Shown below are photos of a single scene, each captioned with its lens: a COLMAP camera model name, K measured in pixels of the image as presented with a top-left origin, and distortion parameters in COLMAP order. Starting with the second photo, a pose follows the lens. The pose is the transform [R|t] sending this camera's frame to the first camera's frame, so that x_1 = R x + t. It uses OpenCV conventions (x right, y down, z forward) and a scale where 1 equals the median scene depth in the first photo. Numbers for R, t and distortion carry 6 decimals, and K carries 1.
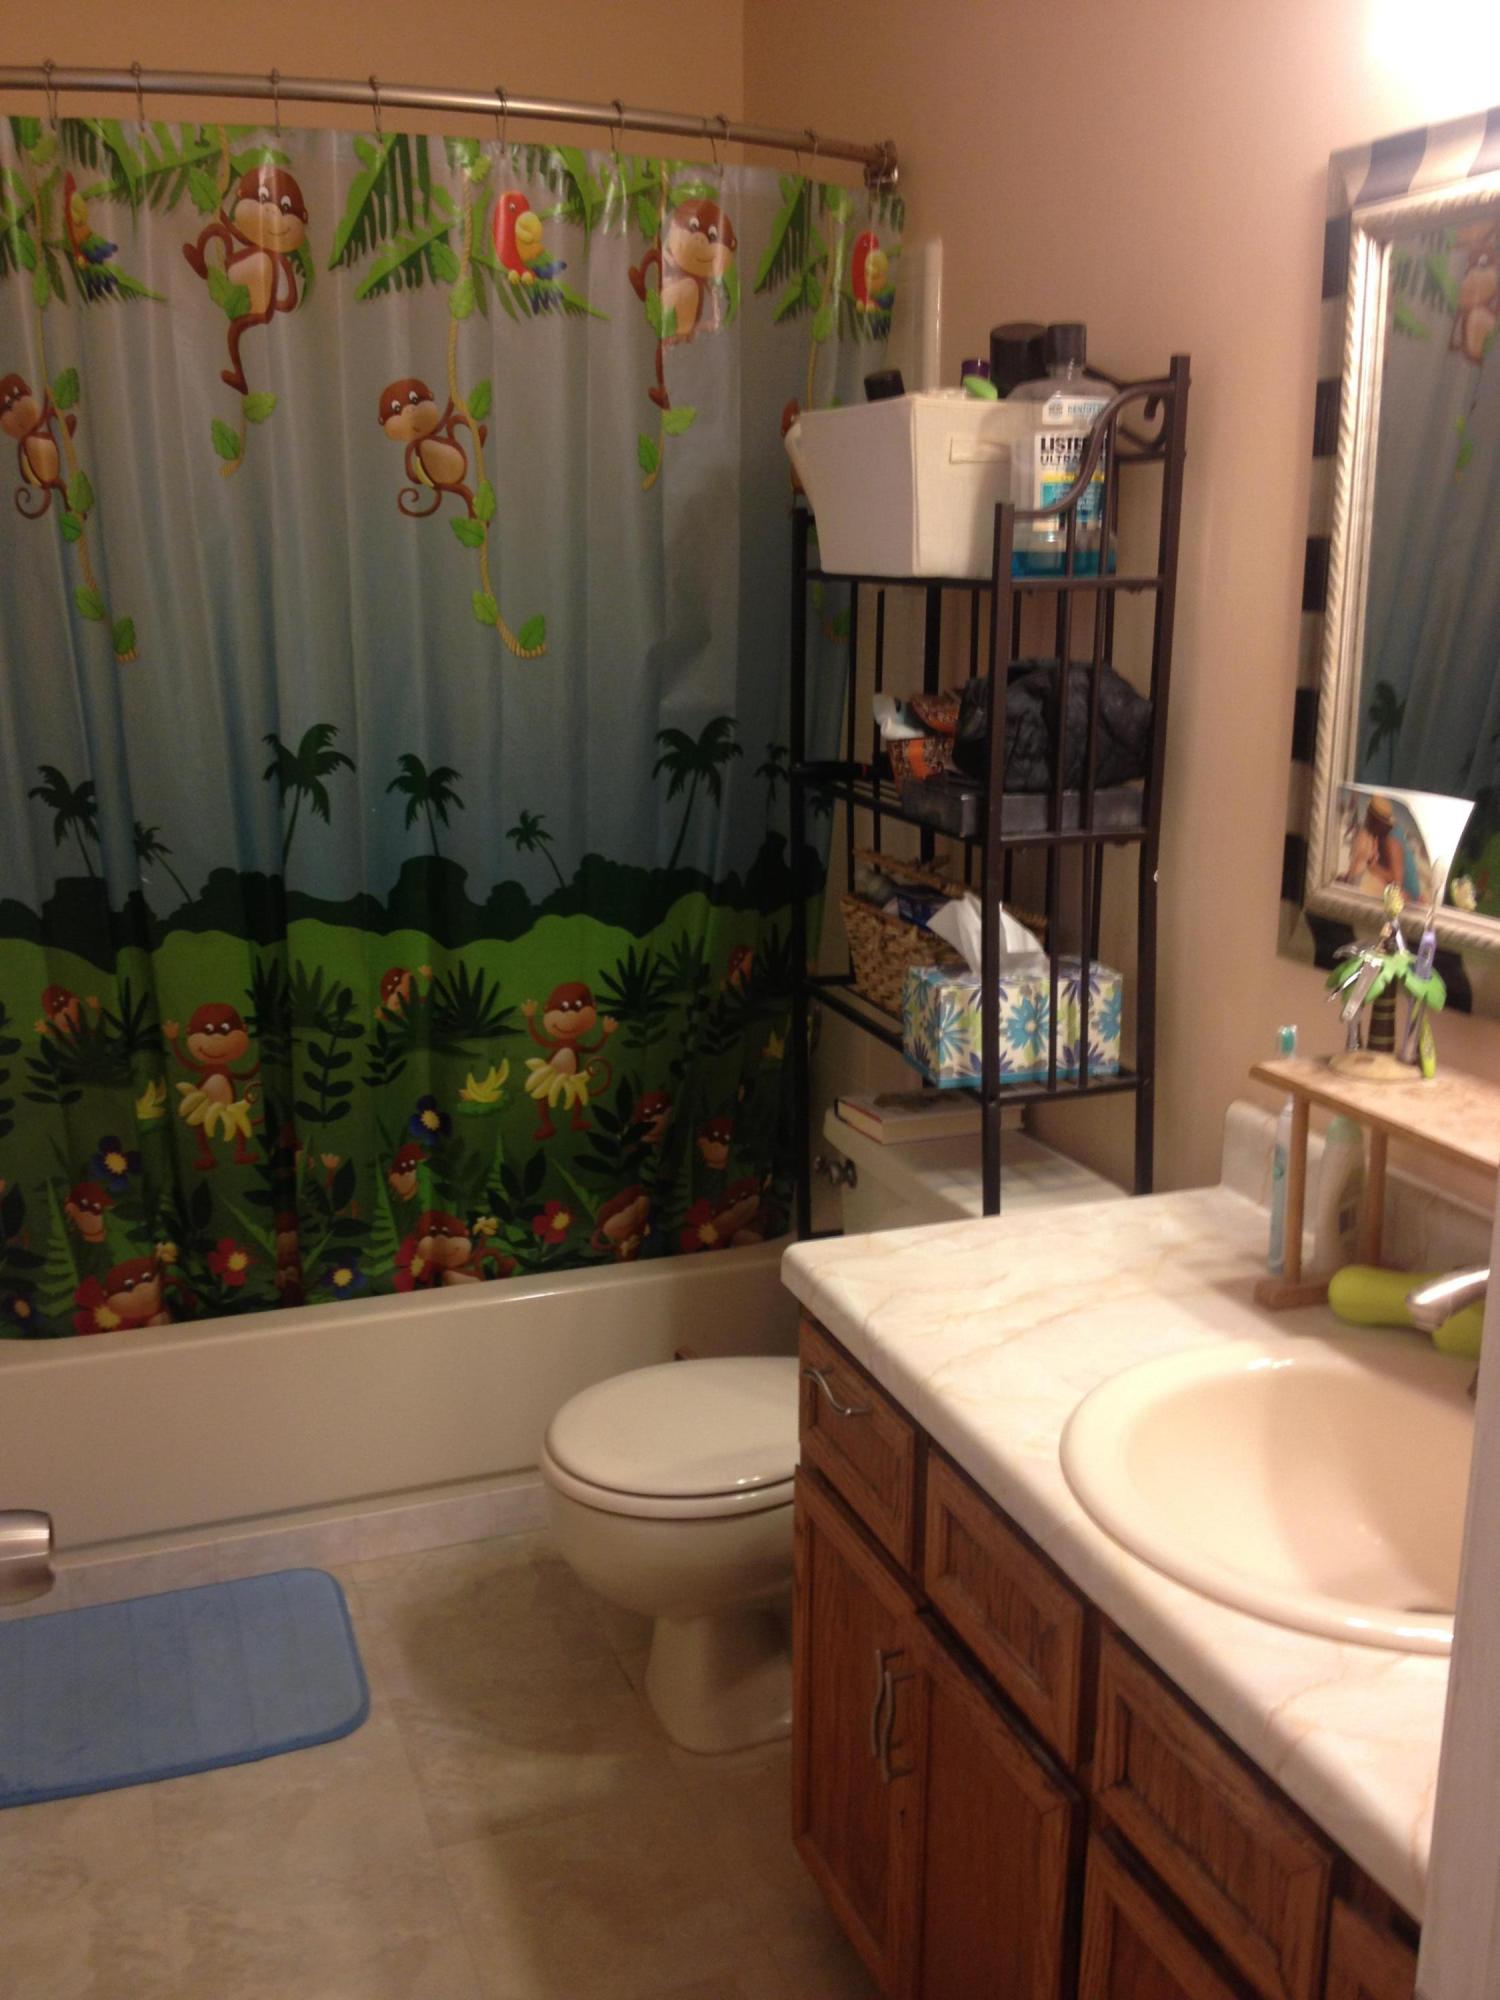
lens RADIAL K [[1890.5, 0, 752.0], [0, 1890.5, 982.0], [0, 0, 1]] dist [0.150719, -0.314400]
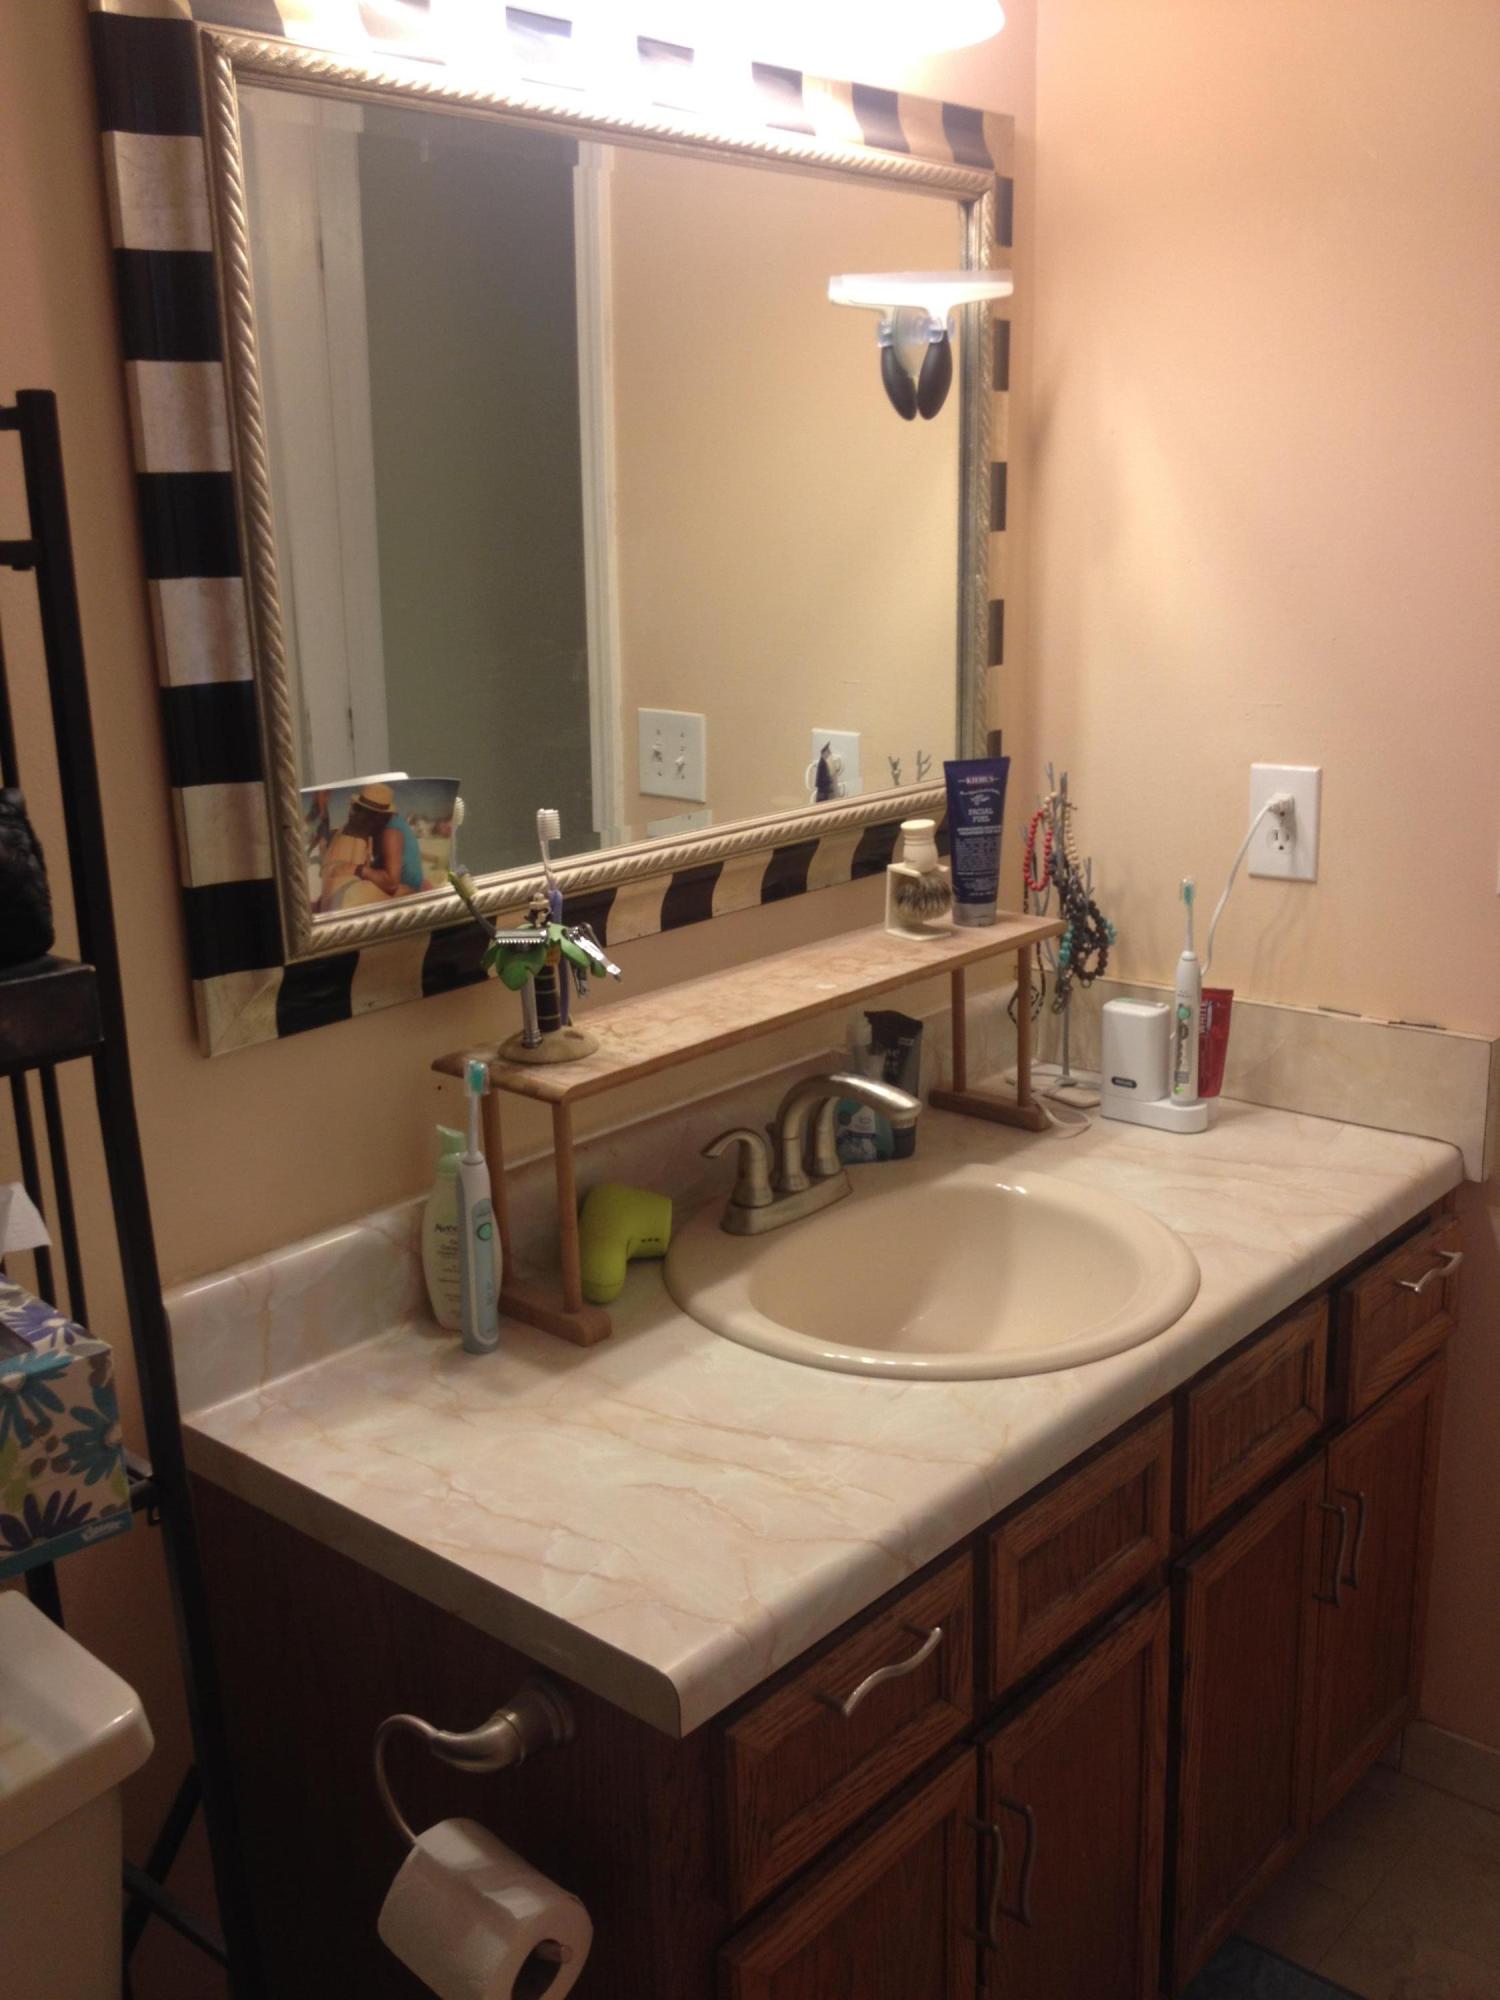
lens RADIAL K [[1890.5, 0, 752.0], [0, 1890.5, 982.0], [0, 0, 1]] dist [0.150719, -0.314400]
pose [[-0.486249, -0.193429, 0.852143, -0.474981], [0.224089, 0.914977, 0.335561, -0.257793], [-0.844598, 0.354123, -0.401561, 1.207526]]
